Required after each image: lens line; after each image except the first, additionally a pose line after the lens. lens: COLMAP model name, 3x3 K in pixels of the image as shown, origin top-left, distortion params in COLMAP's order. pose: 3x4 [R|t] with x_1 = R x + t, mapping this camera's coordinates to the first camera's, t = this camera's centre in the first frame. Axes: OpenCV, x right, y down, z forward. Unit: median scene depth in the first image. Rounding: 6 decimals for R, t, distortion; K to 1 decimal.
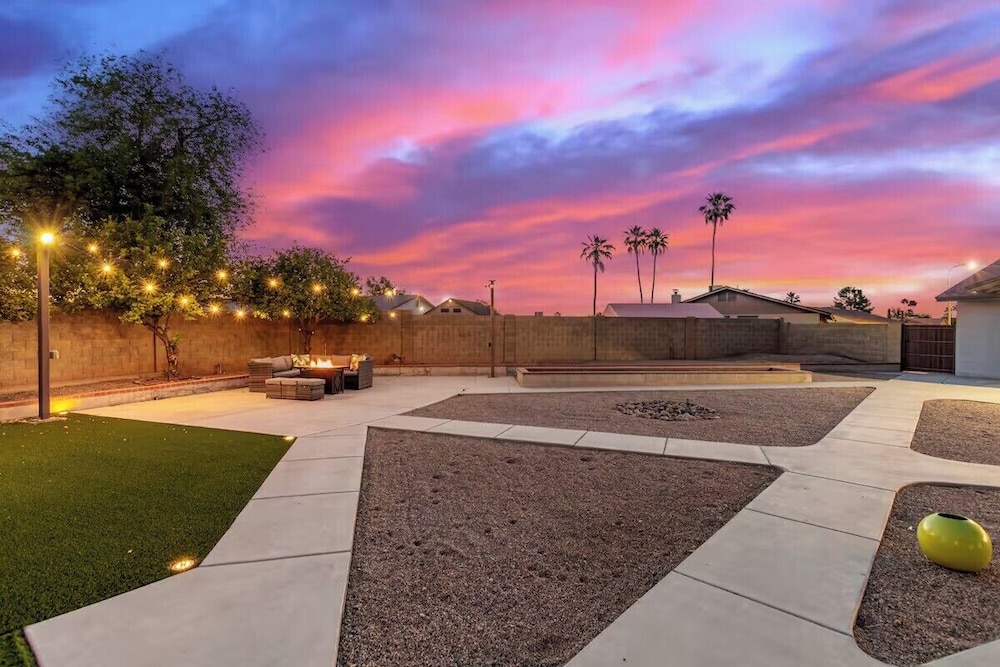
lens RADIAL K [[460.2, 0, 501.3], [0, 460.2, 332.2], [0, 0, 1]] dist [0.000238, 0.000054]
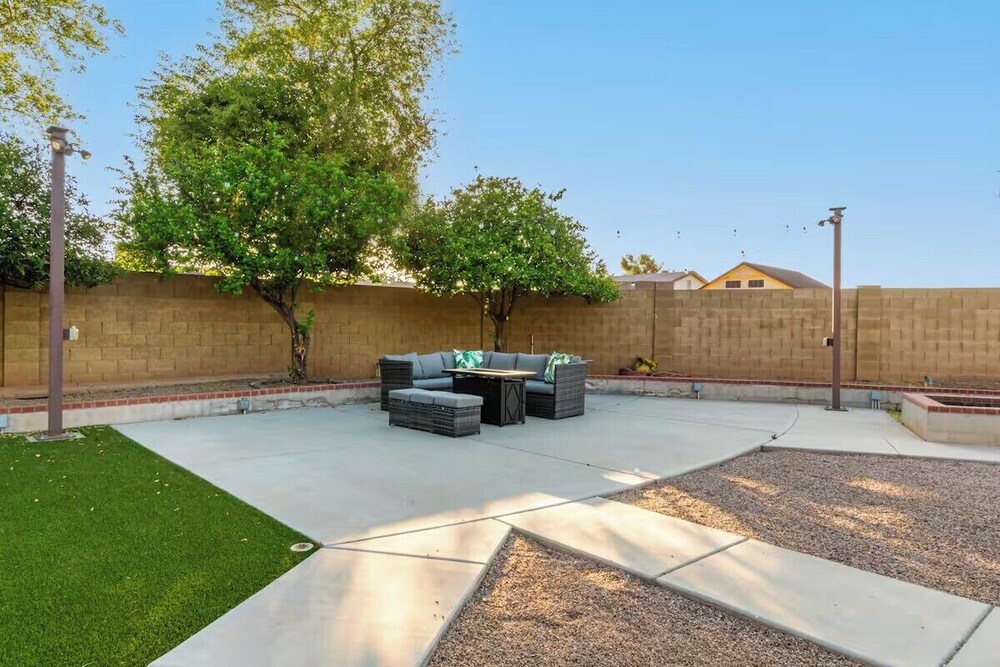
lens RADIAL K [[628.9, 0, 501.7], [0, 628.9, 334.1], [0, 0, 1]] dist [0.004791, 0.001113]
pose [[0.888914, 0.012502, -0.457904, -0.023946], [-0.011281, 0.999922, 0.005400, 0.015898], [0.457935, 0.000366, 0.888985, 0.211902]]
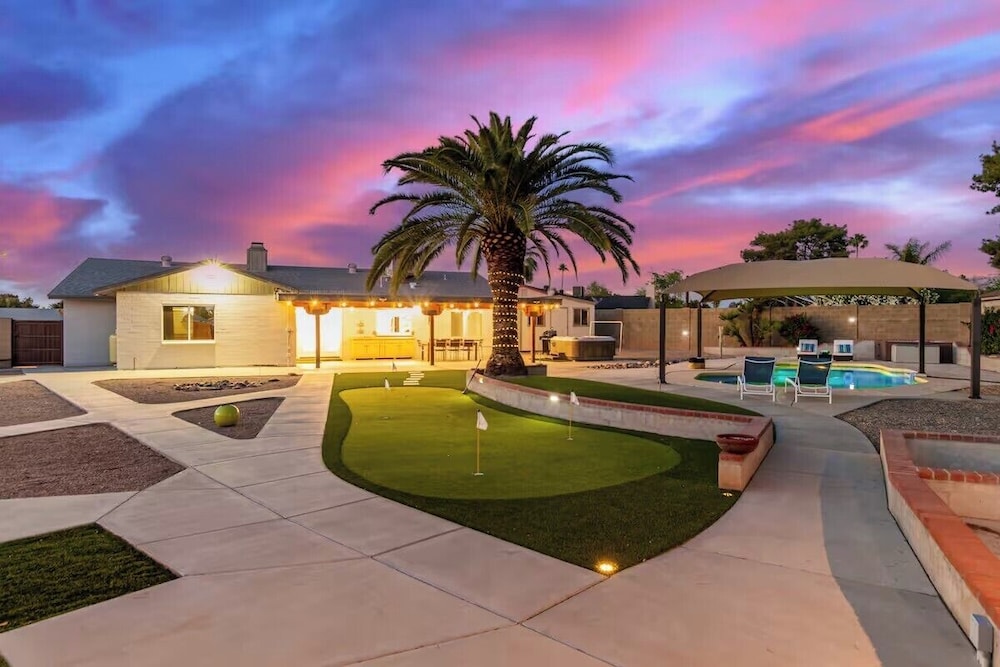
lens RADIAL K [[591.3, 0, 502.2], [0, 591.3, 334.3], [0, 0, 1]] dist [0.012679, 0.002070]
pose [[0.030801, -0.019909, 0.999327, -0.338529], [0.007320, 0.999779, 0.019692, -0.003143], [-0.999499, 0.006708, 0.030940, -0.080343]]
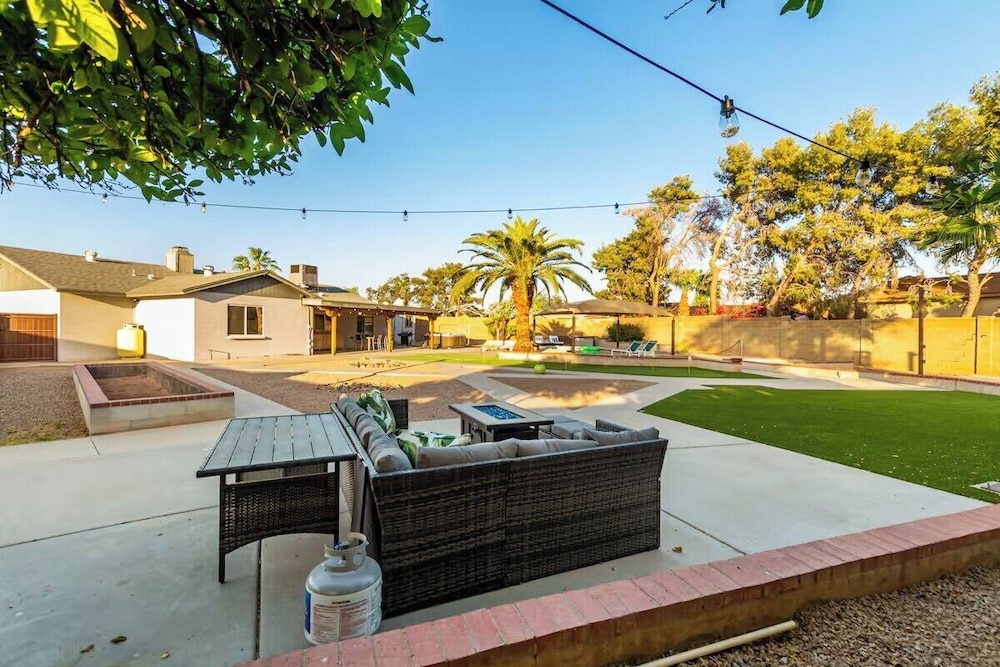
lens RADIAL K [[460.2, 0, 501.3], [0, 460.2, 332.2], [0, 0, 1]] dist [0.000238, 0.000054]
pose [[-0.652555, -0.016572, 0.757561, -0.406035], [-0.009769, 0.999862, 0.013458, 0.000116], [-0.757679, 0.001381, -0.652626, 0.765065]]
